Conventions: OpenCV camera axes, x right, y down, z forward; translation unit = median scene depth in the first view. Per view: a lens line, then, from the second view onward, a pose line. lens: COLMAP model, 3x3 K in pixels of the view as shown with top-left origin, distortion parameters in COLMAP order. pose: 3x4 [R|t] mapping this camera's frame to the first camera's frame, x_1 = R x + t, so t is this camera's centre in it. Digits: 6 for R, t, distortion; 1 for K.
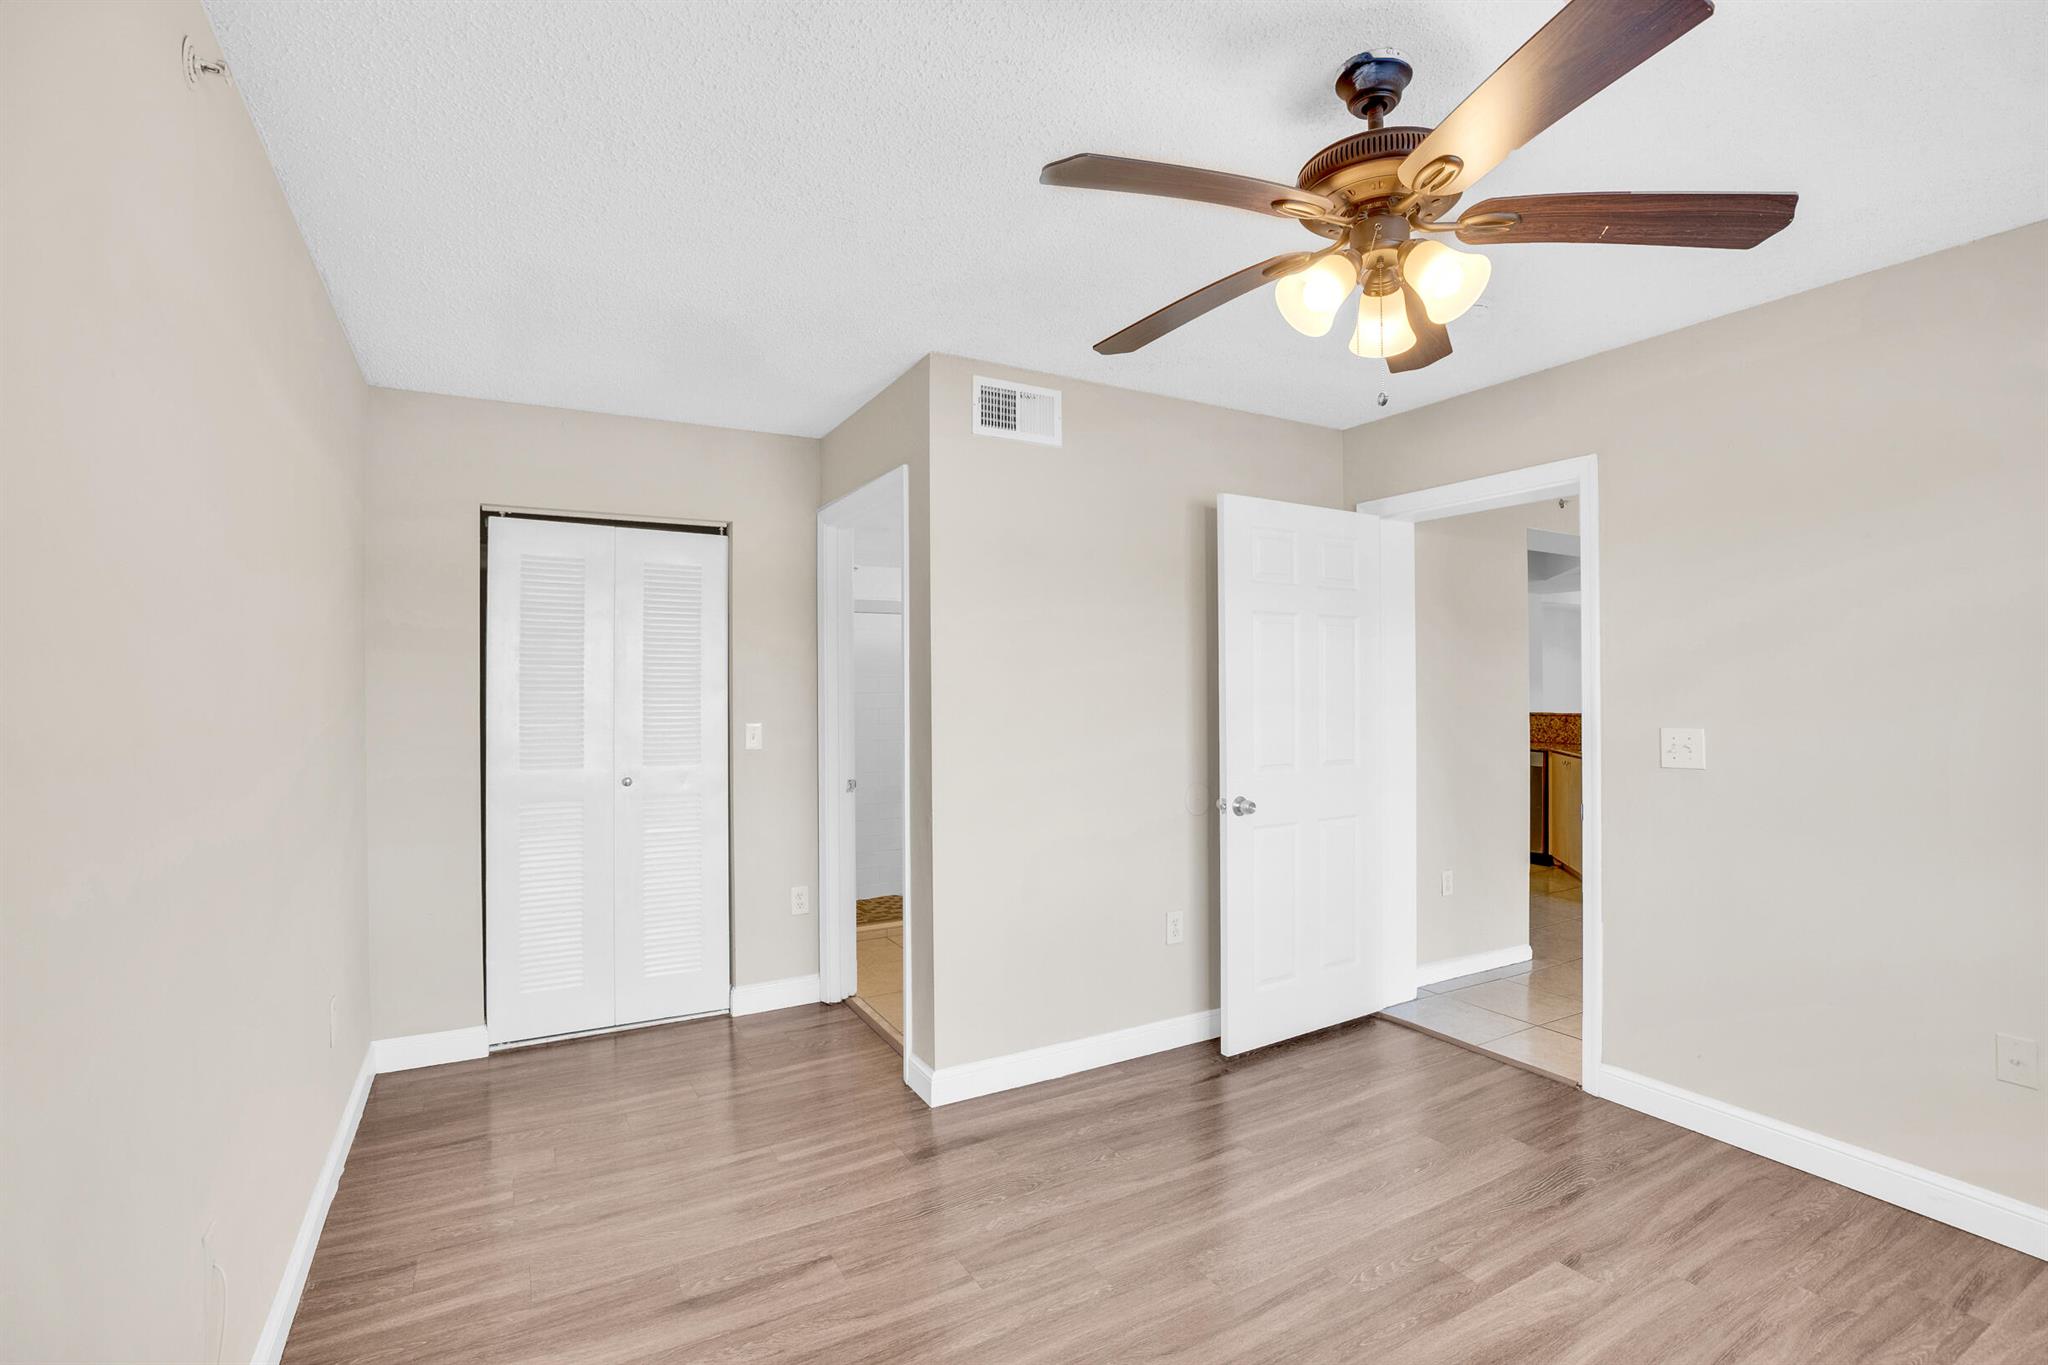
lens RADIAL K [[940.2, 0, 1032.0], [0, 940.2, 681.4], [0, 0, 1]] dist [-0.045712, 0.014375]
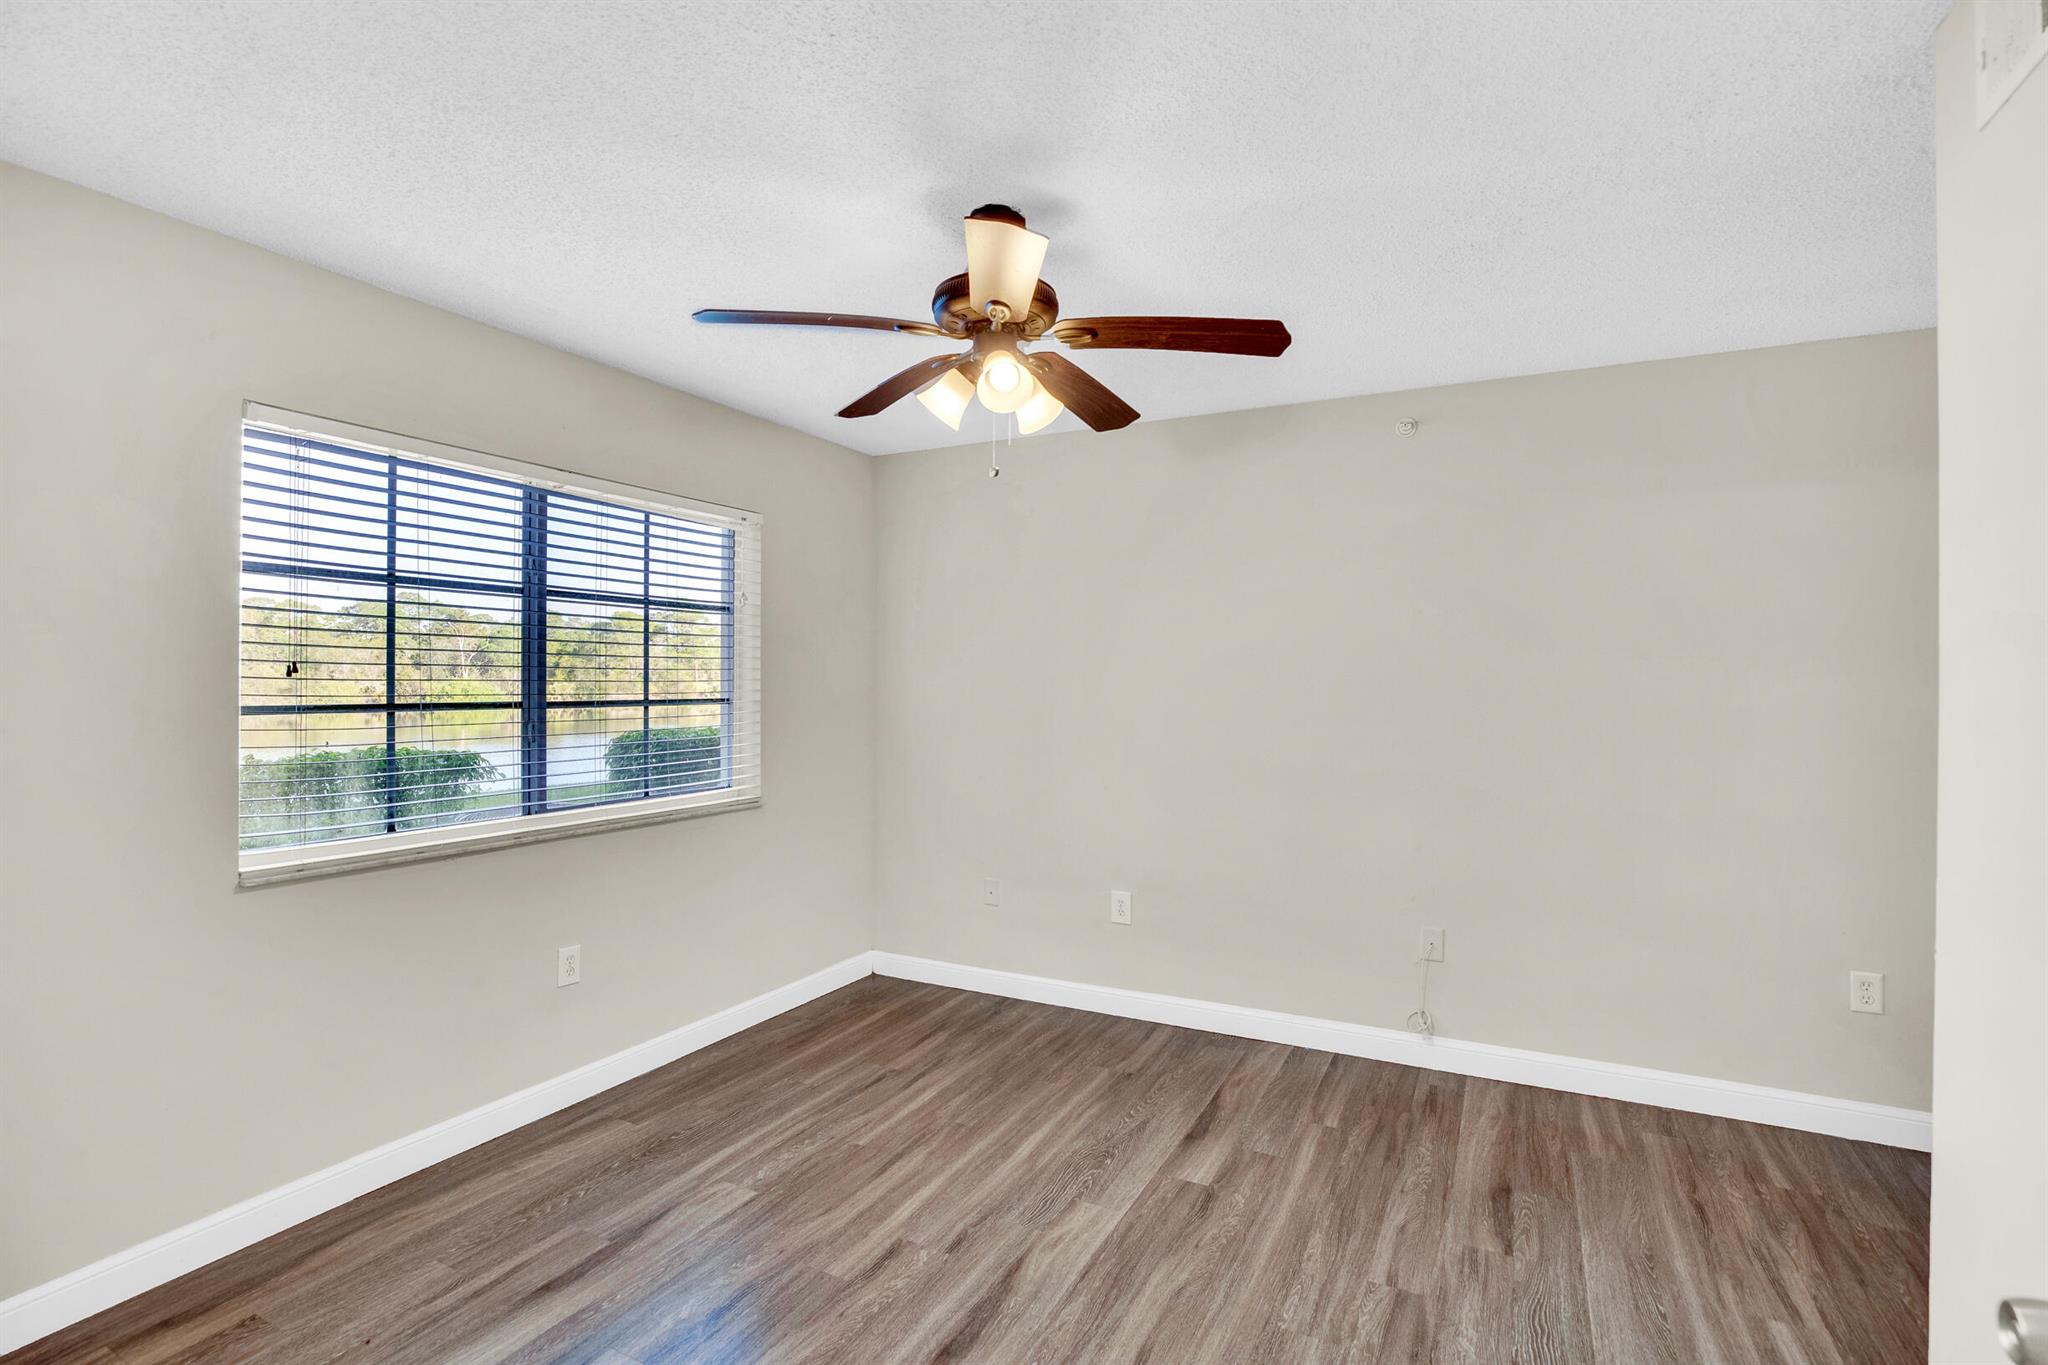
lens RADIAL K [[940.2, 0, 1032.0], [0, 940.2, 681.4], [0, 0, 1]] dist [-0.045712, 0.014375]
pose [[-0.839628, -0.000202, -0.543162, 0.659453], [0.001694, 0.999994, -0.002992, -0.003535], [0.543159, -0.003432, -0.839623, 1.341928]]
